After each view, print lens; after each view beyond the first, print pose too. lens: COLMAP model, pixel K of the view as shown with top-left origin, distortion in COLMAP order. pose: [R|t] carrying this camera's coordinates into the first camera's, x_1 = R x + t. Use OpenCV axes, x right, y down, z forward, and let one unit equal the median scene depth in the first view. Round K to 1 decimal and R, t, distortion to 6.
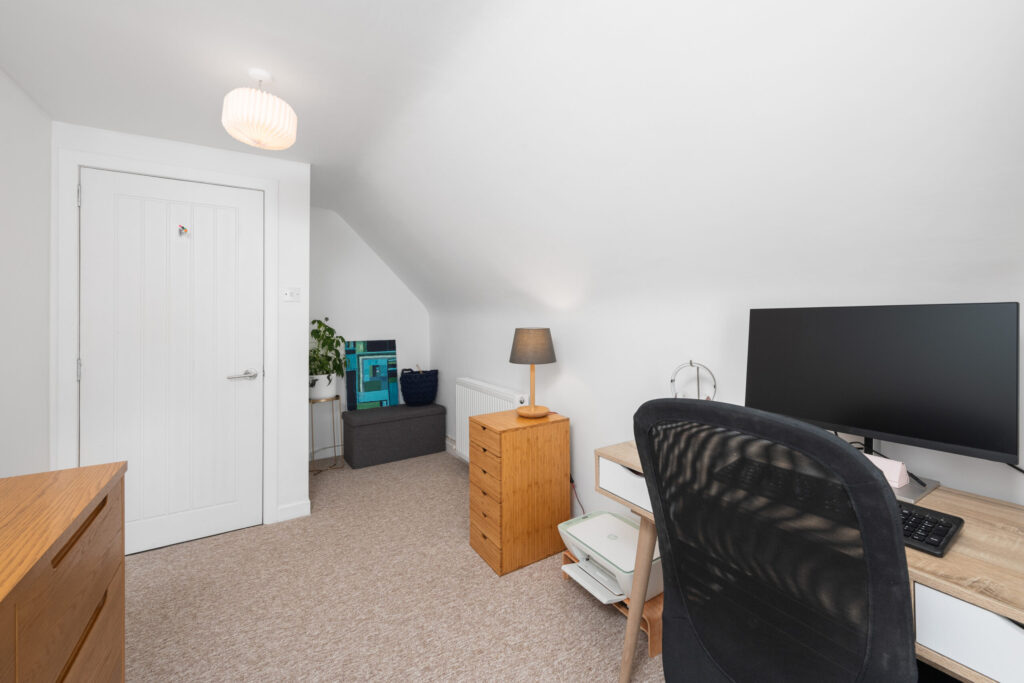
lens RADIAL K [[407.5, 0, 514.4], [0, 407.5, 321.3], [0, 0, 1]] dist [0.000572, -0.000032]
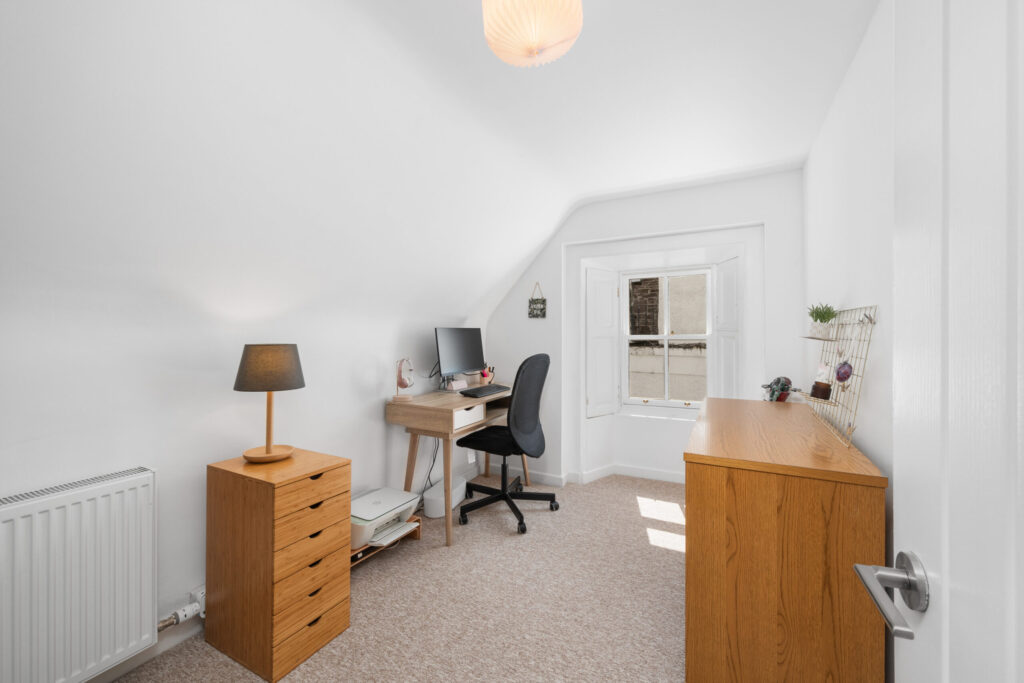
lens RADIAL K [[412.5, 0, 525.2], [0, 412.5, 329.9], [0, 0, 1]] dist [0.000133, 0.000021]
pose [[-0.517205, -0.000263, 0.855862, -0.940075], [-0.001881, 0.999998, -0.000829, -0.008578], [-0.855859, -0.002038, -0.517204, 1.081556]]
